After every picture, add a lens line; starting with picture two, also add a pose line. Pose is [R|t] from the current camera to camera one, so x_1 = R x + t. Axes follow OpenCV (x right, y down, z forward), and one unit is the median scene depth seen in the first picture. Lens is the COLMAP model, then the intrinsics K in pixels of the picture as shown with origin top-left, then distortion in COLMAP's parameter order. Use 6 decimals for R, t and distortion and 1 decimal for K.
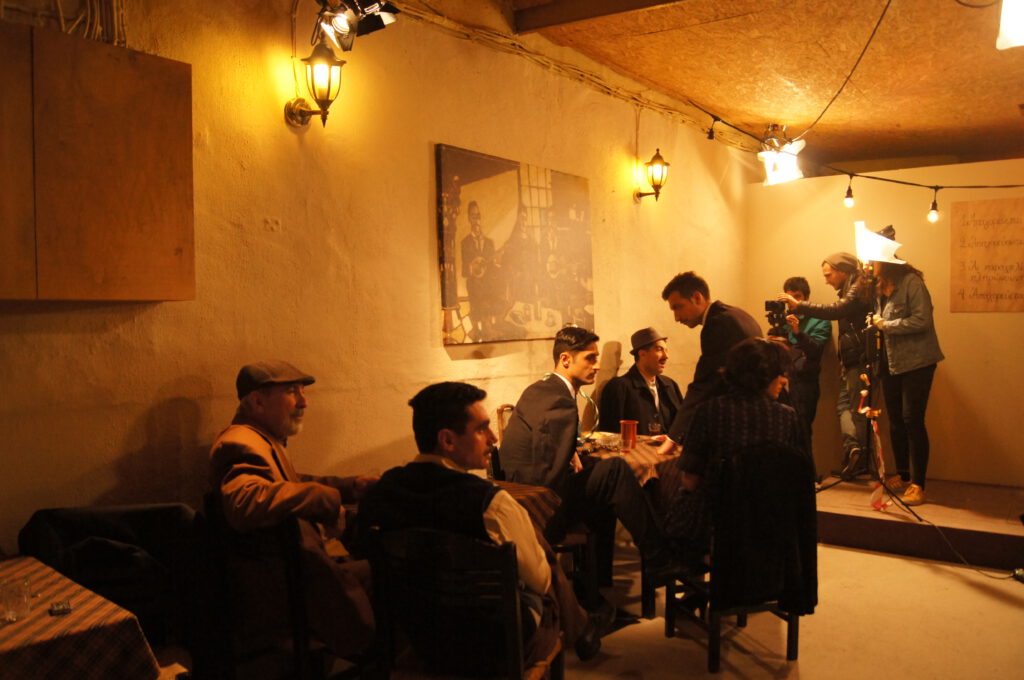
lens RADIAL K [[732.7, 0, 514.5], [0, 732.7, 337.4], [0, 0, 1]] dist [-0.074491, 0.013724]
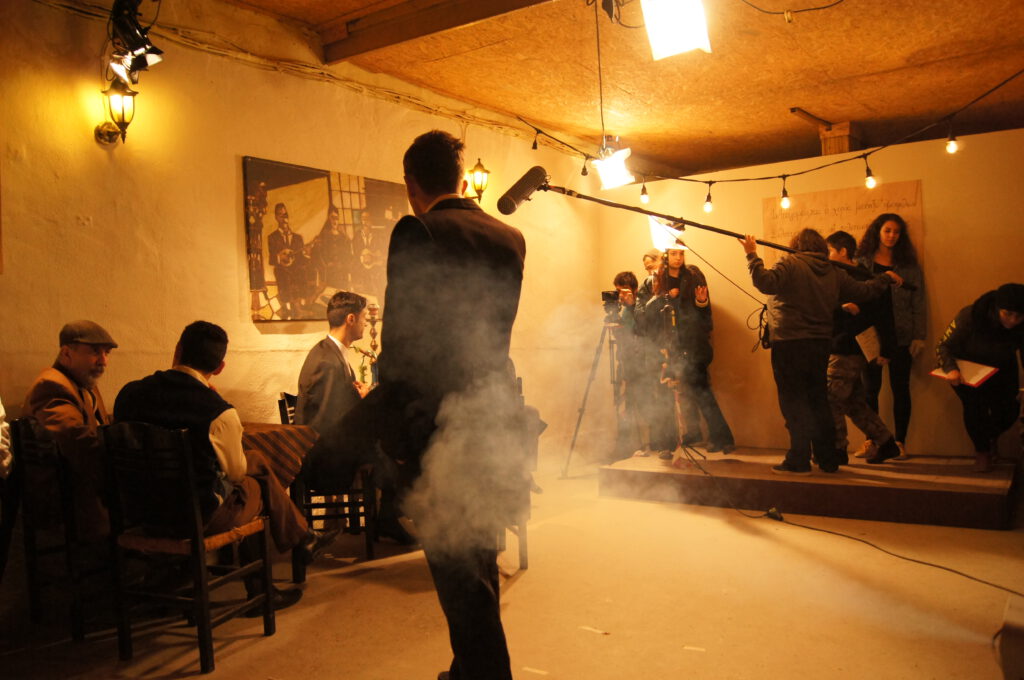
lens RADIAL K [[732.7, 0, 510.5], [0, 732.7, 340.4], [0, 0, 1]] dist [-0.074491, 0.013724]
pose [[0.999618, -0.026488, 0.007939, 0.305904], [0.026720, 0.999170, -0.030746, 0.086879], [-0.007118, 0.030946, 0.999496, -0.193586]]
